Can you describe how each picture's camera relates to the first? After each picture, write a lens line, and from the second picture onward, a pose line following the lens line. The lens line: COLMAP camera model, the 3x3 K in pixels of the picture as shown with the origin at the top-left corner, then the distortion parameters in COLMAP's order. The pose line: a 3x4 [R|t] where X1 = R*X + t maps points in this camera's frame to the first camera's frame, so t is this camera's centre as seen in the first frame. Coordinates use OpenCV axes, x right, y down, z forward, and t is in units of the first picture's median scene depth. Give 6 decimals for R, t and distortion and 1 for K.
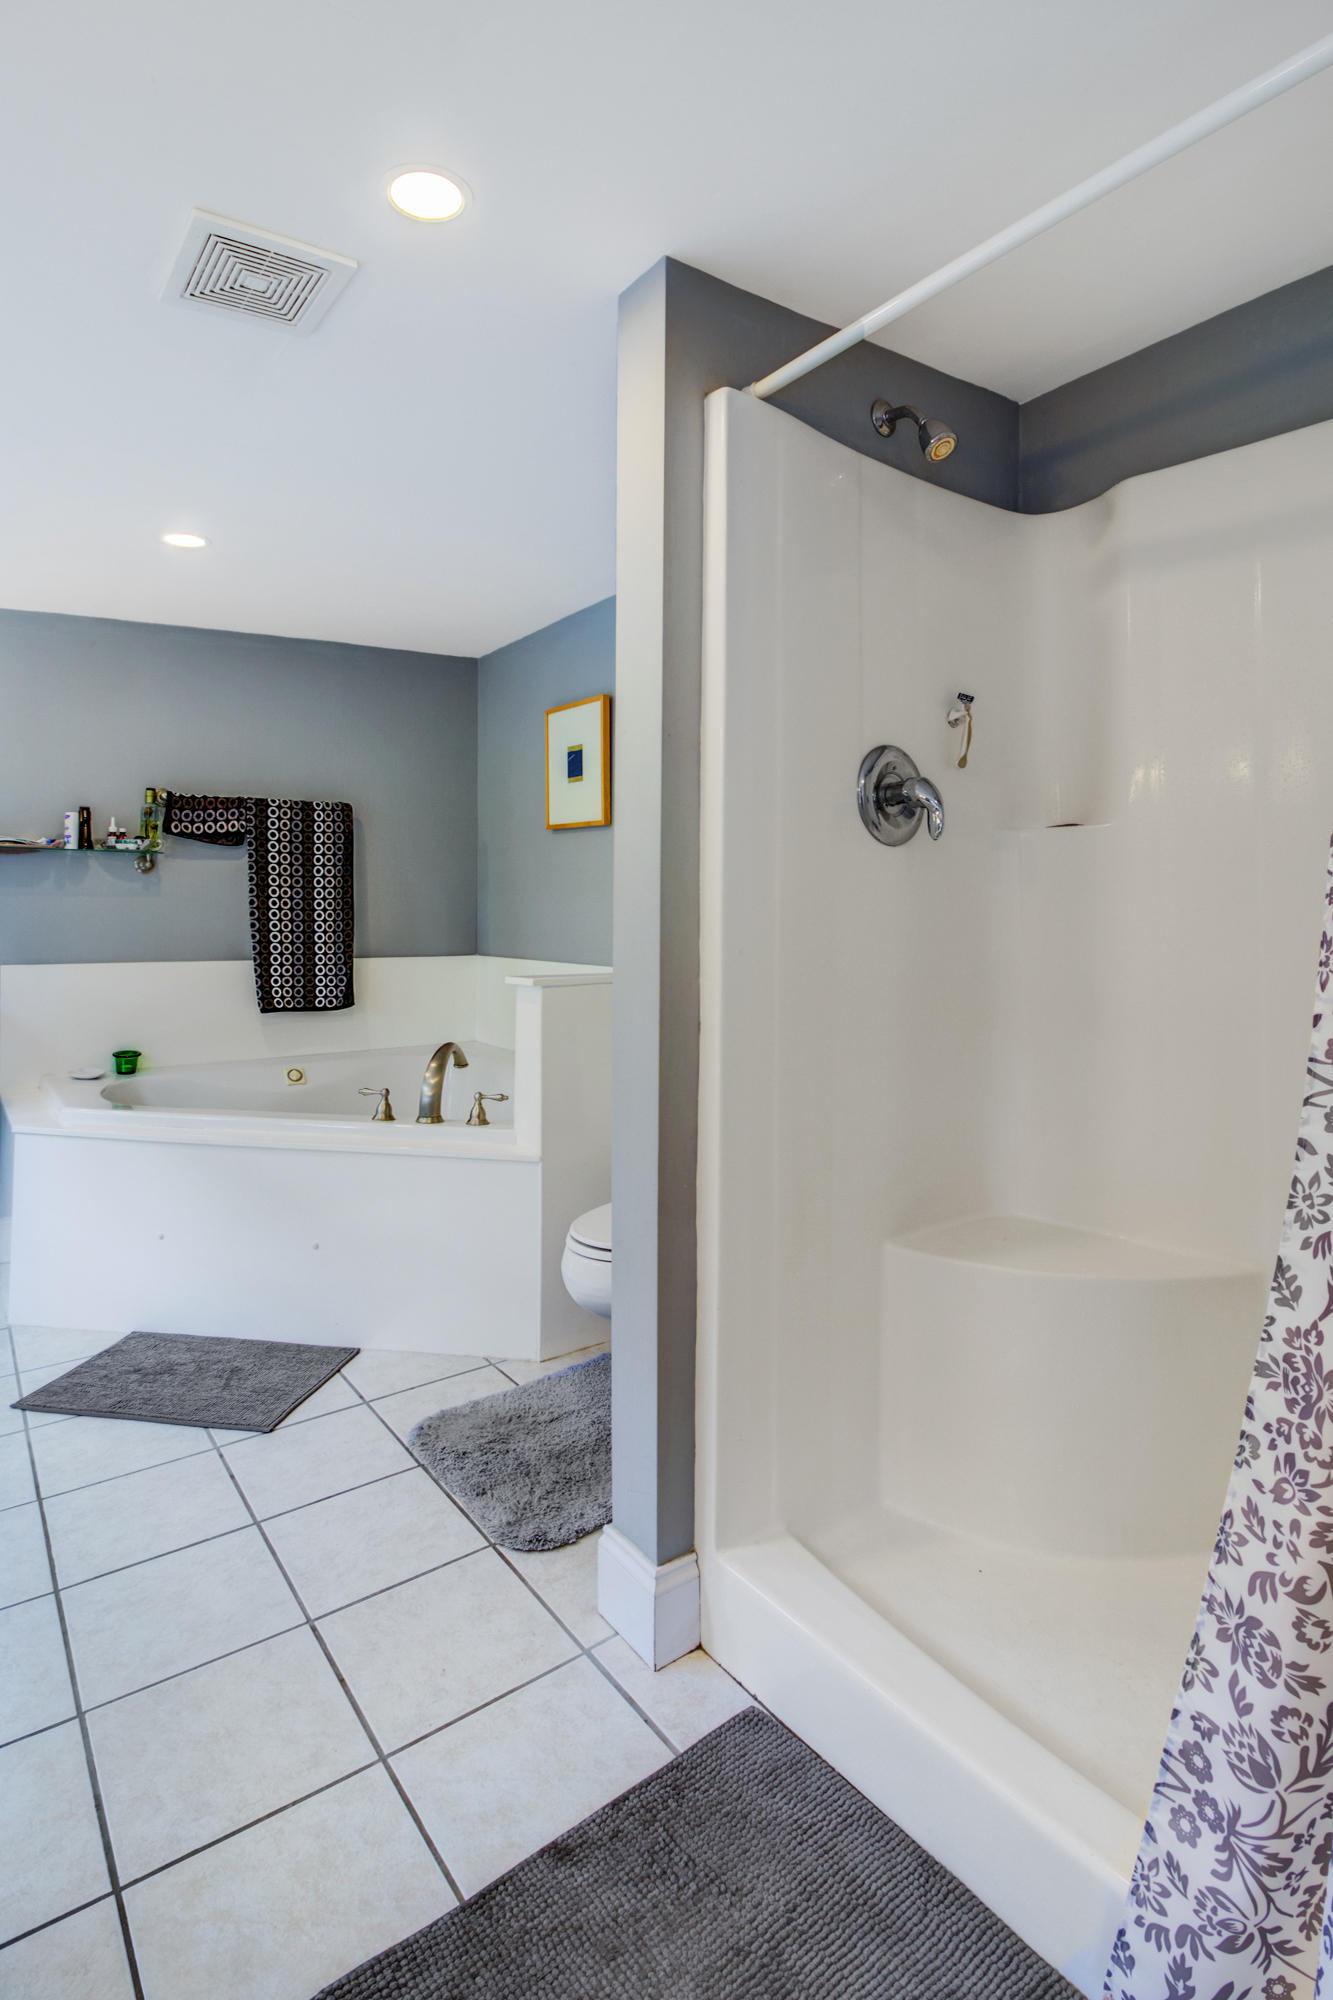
lens RADIAL K [[942.4, 0, 666.5], [0, 942.4, 1000.0], [0, 0, 1]] dist [-0.007792, -0.000987]
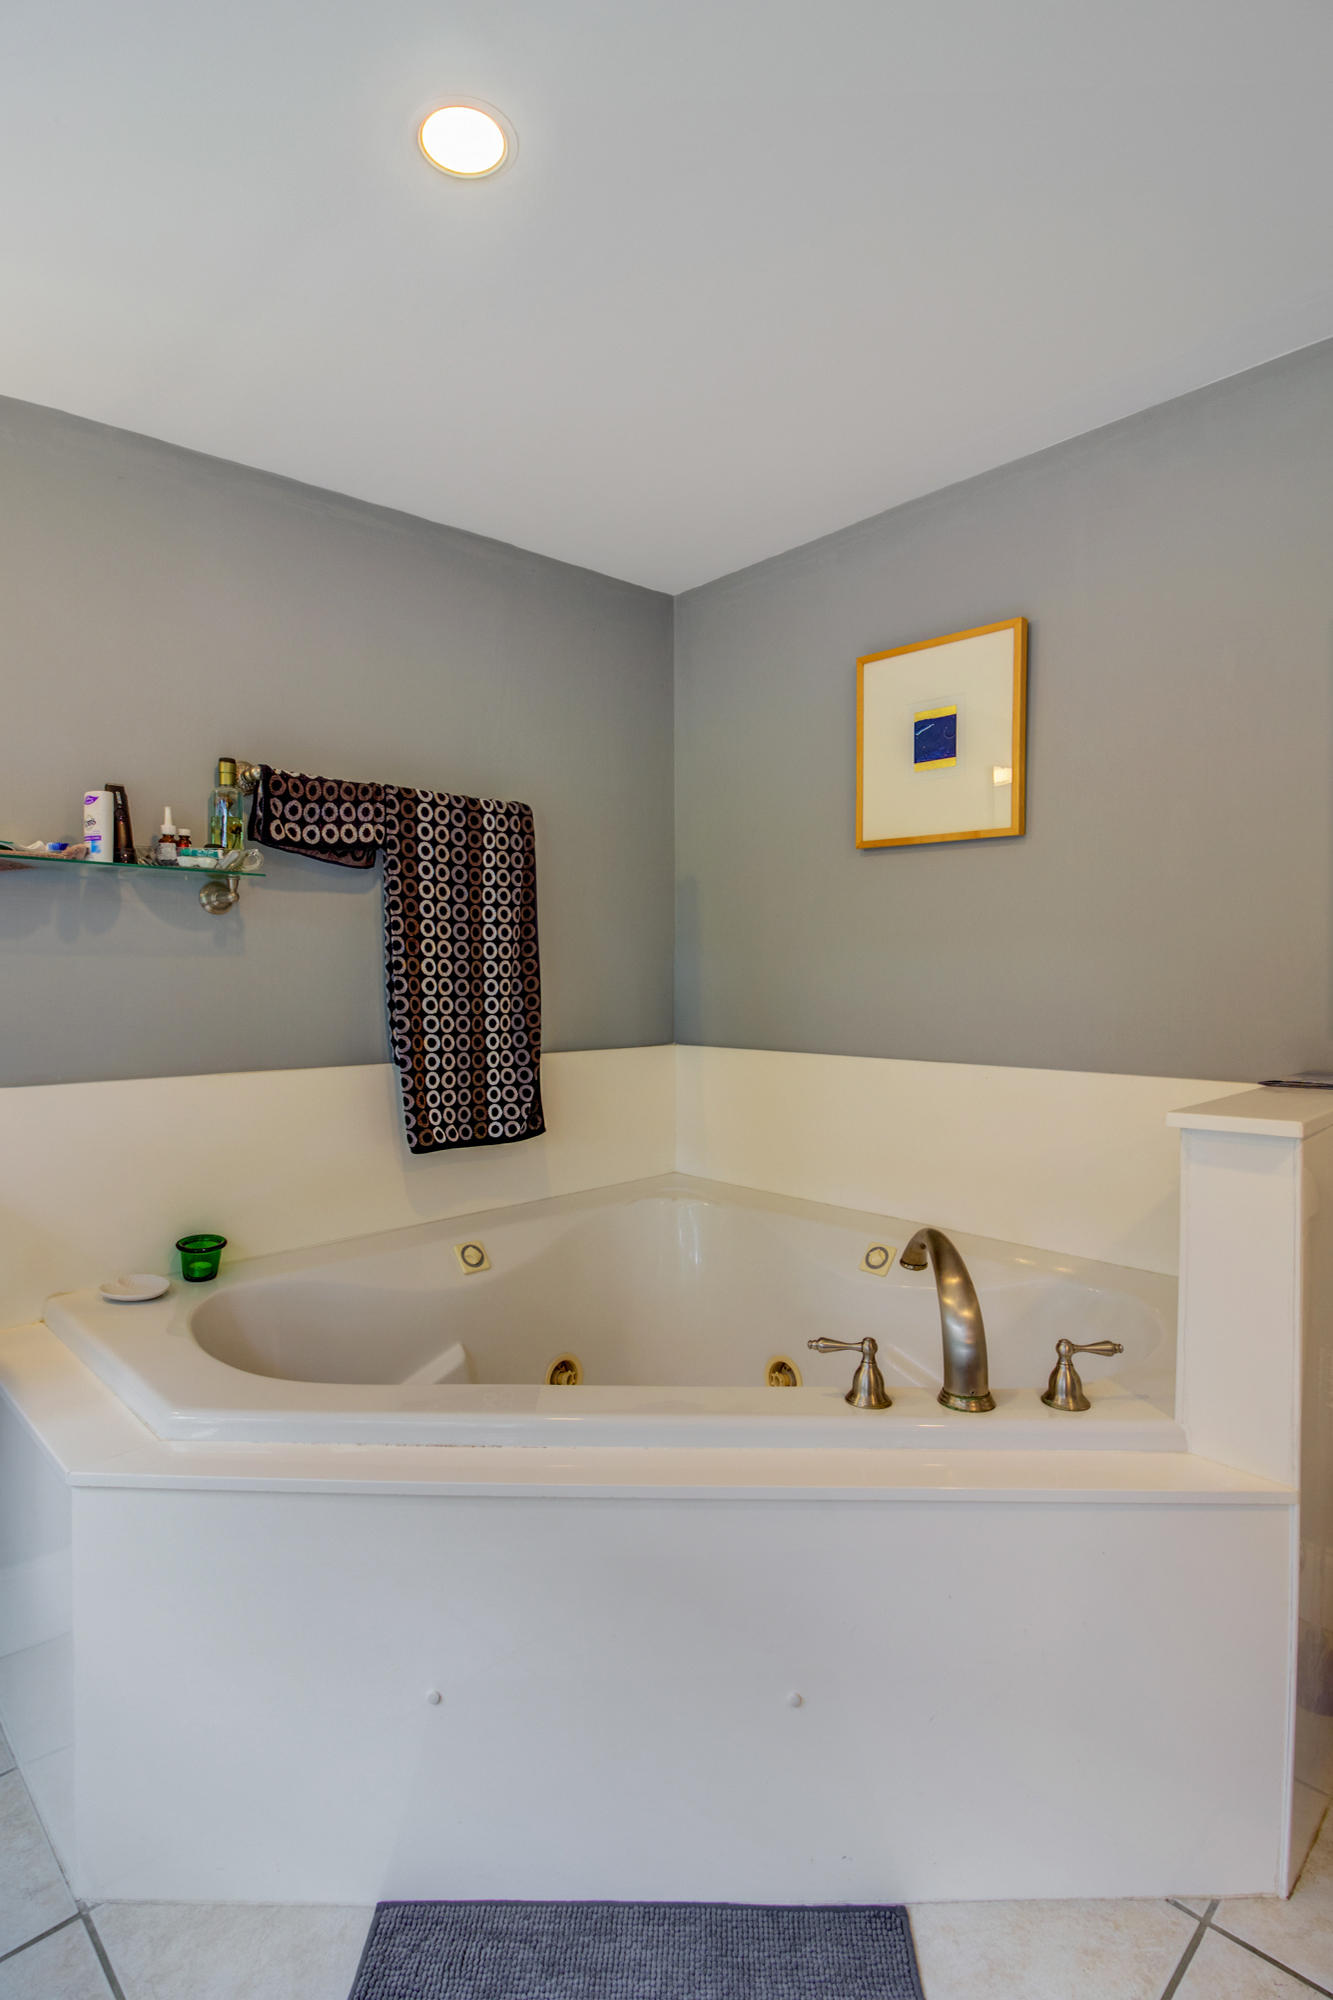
lens RADIAL K [[1004.1, 0, 731.0], [0, 1004.1, 1090.8], [0, 0, 1]] dist [-0.005547, -0.001450]
pose [[0.991516, -0.020412, 0.128375, -0.320528], [0.018002, 0.999640, 0.019906, -0.035280], [-0.128735, -0.017426, 0.991526, 0.358802]]
